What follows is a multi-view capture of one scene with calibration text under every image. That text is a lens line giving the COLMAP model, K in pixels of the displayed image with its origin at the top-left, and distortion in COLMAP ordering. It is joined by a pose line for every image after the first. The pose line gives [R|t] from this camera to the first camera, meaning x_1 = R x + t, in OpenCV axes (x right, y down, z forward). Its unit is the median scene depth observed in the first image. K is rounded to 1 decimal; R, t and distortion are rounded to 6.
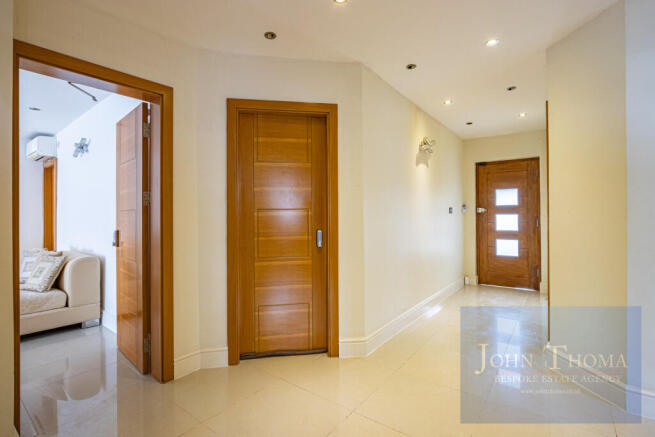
lens RADIAL K [[308.5, 0, 327.5], [0, 308.5, 218.5], [0, 0, 1]] dist [-0.000434, -0.000019]
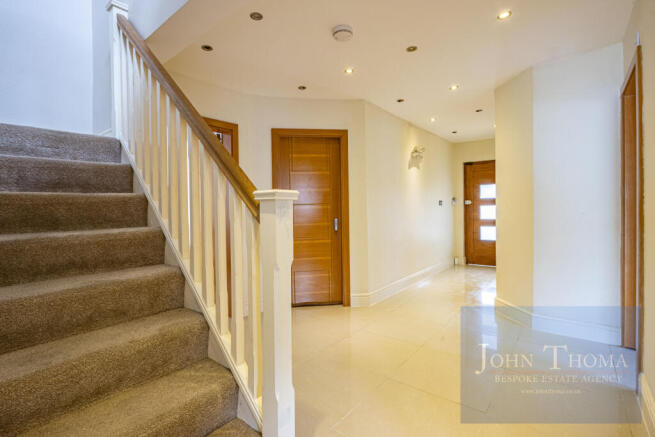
lens RADIAL K [[308.5, 0, 327.5], [0, 308.5, 218.5], [0, 0, 1]] dist [-0.000434, -0.000019]
pose [[0.999411, -0.010945, -0.032519, -0.013279], [0.011670, 0.999686, 0.022189, 0.003761], [0.032266, -0.022555, 0.999225, -0.307785]]
